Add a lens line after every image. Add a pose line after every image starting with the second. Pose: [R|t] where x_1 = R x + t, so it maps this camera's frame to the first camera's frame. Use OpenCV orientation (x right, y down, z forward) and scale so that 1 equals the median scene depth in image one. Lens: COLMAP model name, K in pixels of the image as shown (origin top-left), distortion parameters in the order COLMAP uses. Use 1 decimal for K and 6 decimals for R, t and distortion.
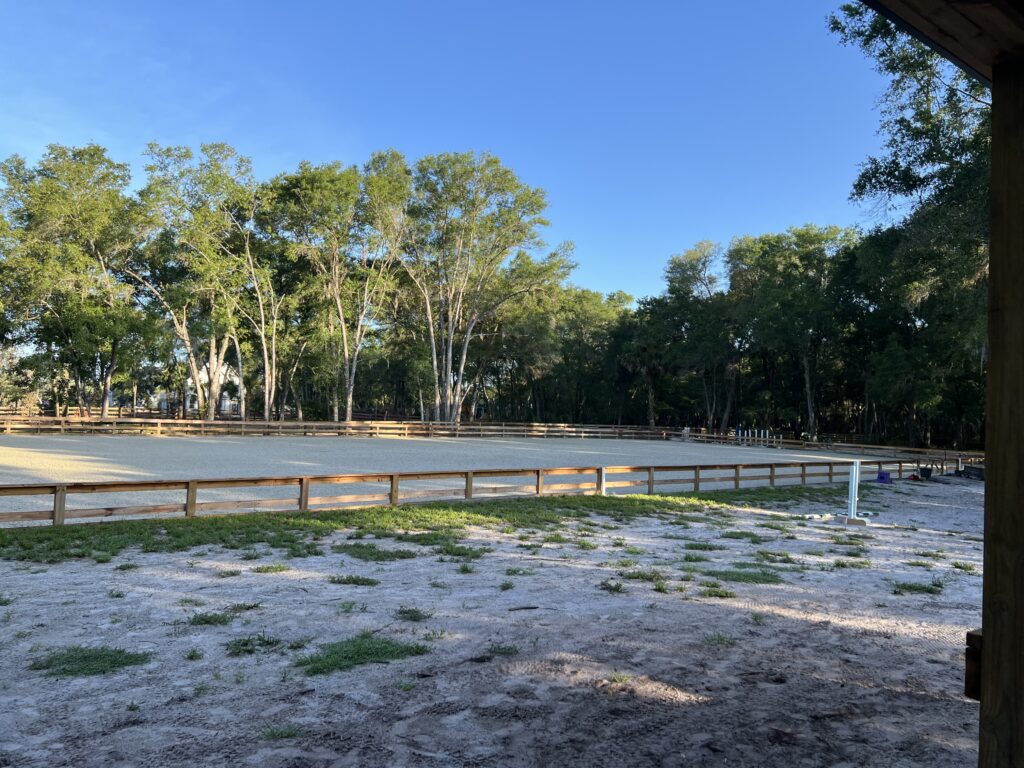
lens RADIAL K [[786.8, 0, 512.2], [0, 786.8, 382.7], [0, 0, 1]] dist [0.008976, 0.005426]
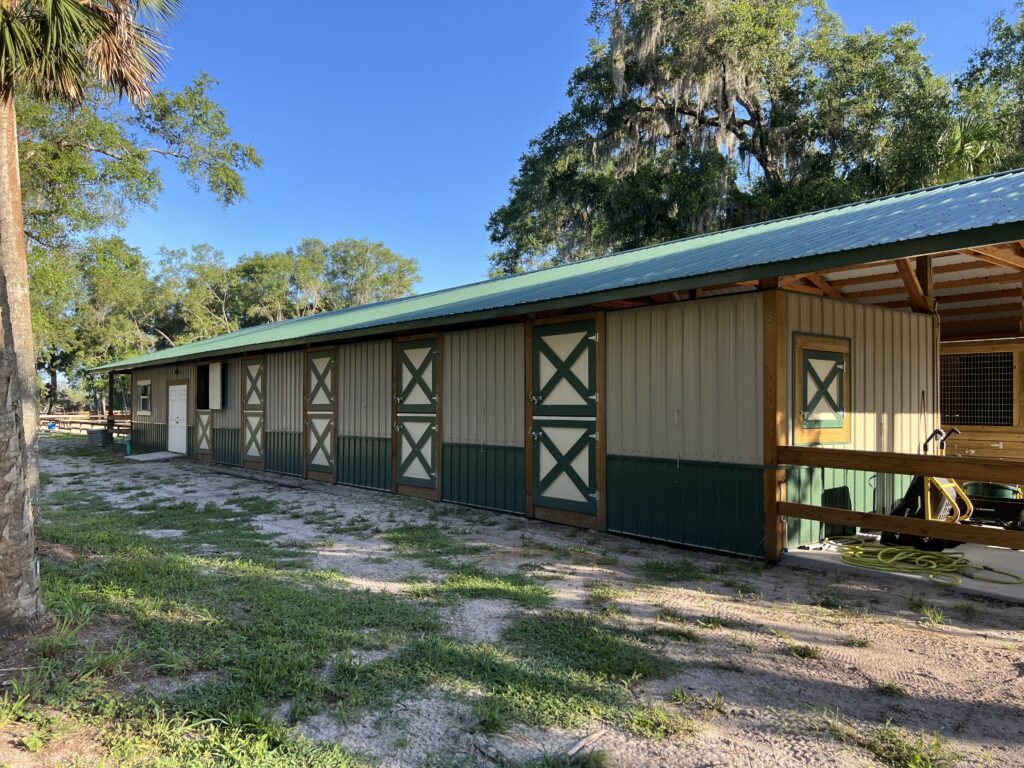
lens RADIAL K [[786.8, 0, 512.3], [0, 786.8, 388.5], [0, 0, 1]] dist [0.008976, 0.005426]
pose [[0.998857, -0.035226, 0.032308, 0.203688], [0.034676, 0.999247, 0.017413, -0.014475], [-0.032897, -0.016273, 0.999326, -0.655565]]
